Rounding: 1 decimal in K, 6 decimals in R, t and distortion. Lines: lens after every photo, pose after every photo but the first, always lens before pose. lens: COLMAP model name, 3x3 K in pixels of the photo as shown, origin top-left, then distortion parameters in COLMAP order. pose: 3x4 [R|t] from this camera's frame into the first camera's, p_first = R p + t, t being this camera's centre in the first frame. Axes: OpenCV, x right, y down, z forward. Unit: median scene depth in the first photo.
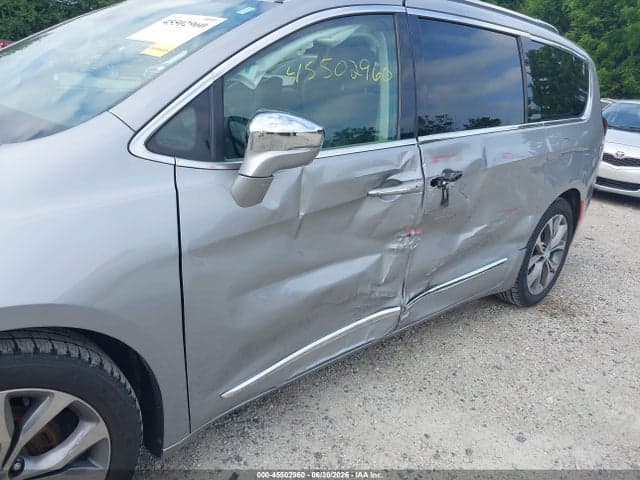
lens RADIAL K [[508.5, 0, 325.1], [0, 508.5, 243.6], [0, 0, 1]] dist [0.015129, -0.018858]
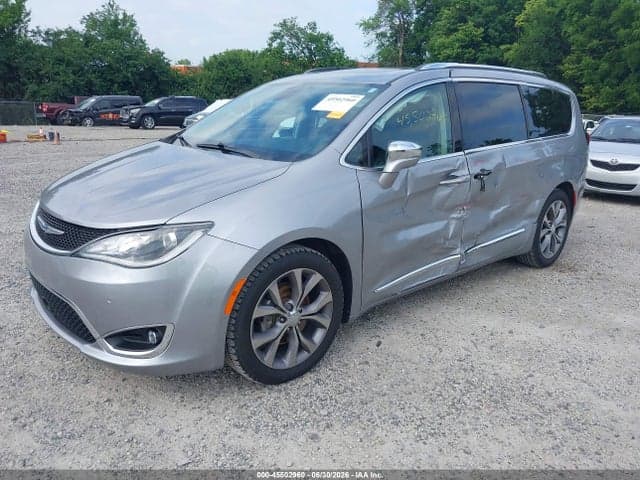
lens RADIAL K [[508.5, 0, 322.3], [0, 508.5, 239.3], [0, 0, 1]] dist [0.015129, -0.018858]
pose [[0.997326, -0.062719, -0.037510, -0.239125], [0.059725, 0.995302, -0.076202, 0.181894], [0.042113, 0.073758, 0.996387, -0.678669]]
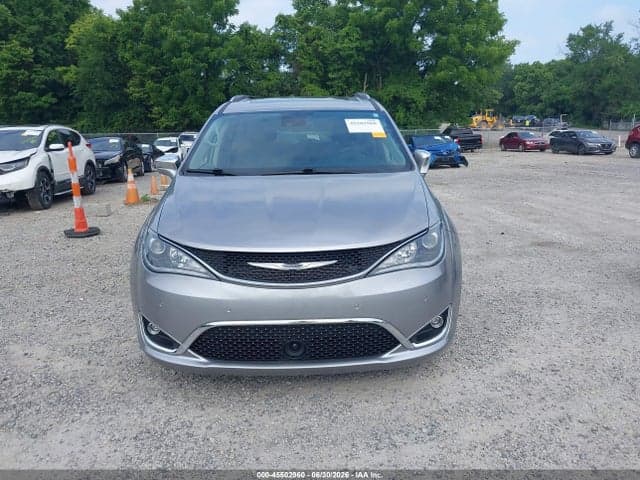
lens RADIAL K [[508.5, 0, 321.9], [0, 508.5, 239.5], [0, 0, 1]] dist [0.015129, -0.018858]
pose [[0.673090, -0.273127, 0.687278, -2.049779], [0.328134, 0.943118, 0.053439, -0.152180], [-0.662780, 0.189550, 0.724426, -0.326388]]
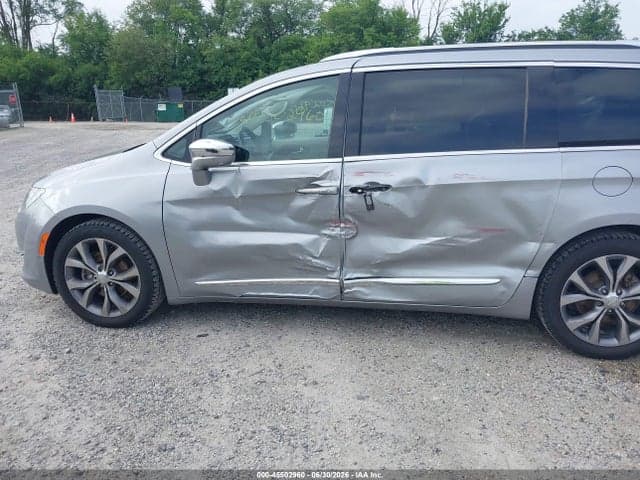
lens RADIAL K [[508.5, 0, 322.5], [0, 508.5, 238.4], [0, 0, 1]] dist [0.015129, -0.018858]
pose [[0.607192, 0.118926, -0.785605, 1.234499], [-0.202480, 0.979252, -0.008255, 0.036510], [0.768323, 0.164082, 0.618674, 0.104991]]
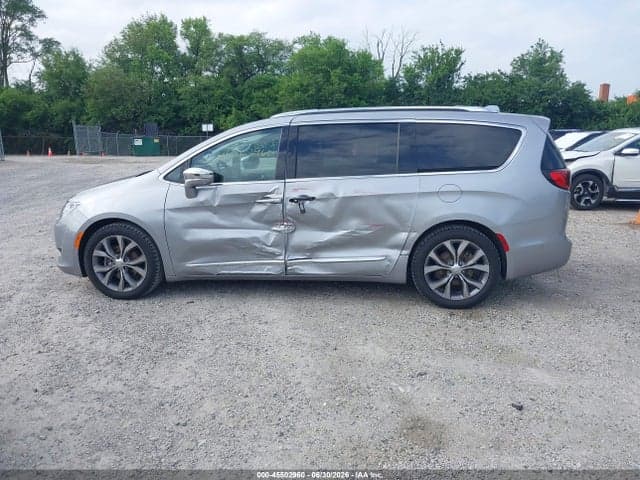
lens RADIAL K [[508.5, 0, 324.0], [0, 508.5, 237.2], [0, 0, 1]] dist [0.015129, -0.018858]
pose [[0.649876, 0.061721, -0.757530, 1.875598], [-0.190798, 0.978029, -0.083997, 0.179121], [0.735702, 0.199123, 0.647374, -0.234203]]
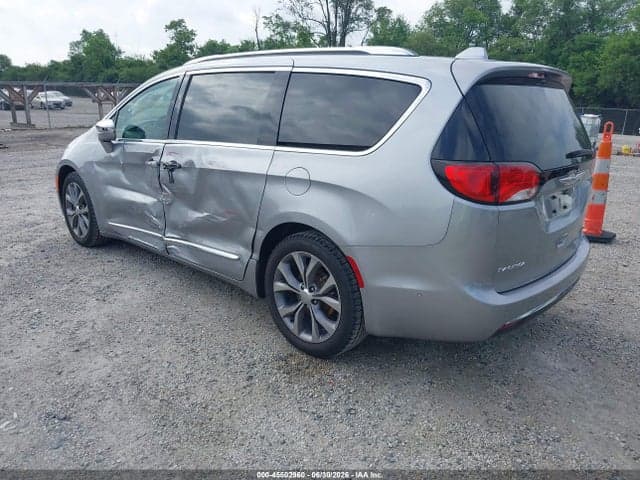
lens RADIAL K [[508.5, 0, 320.4], [0, 508.5, 242.1], [0, 0, 1]] dist [0.015129, -0.018858]
pose [[0.076930, 0.190990, -0.978573, 1.989093], [-0.354136, 0.922718, 0.152248, -0.328529], [0.932024, 0.334836, 0.138621, 1.319581]]
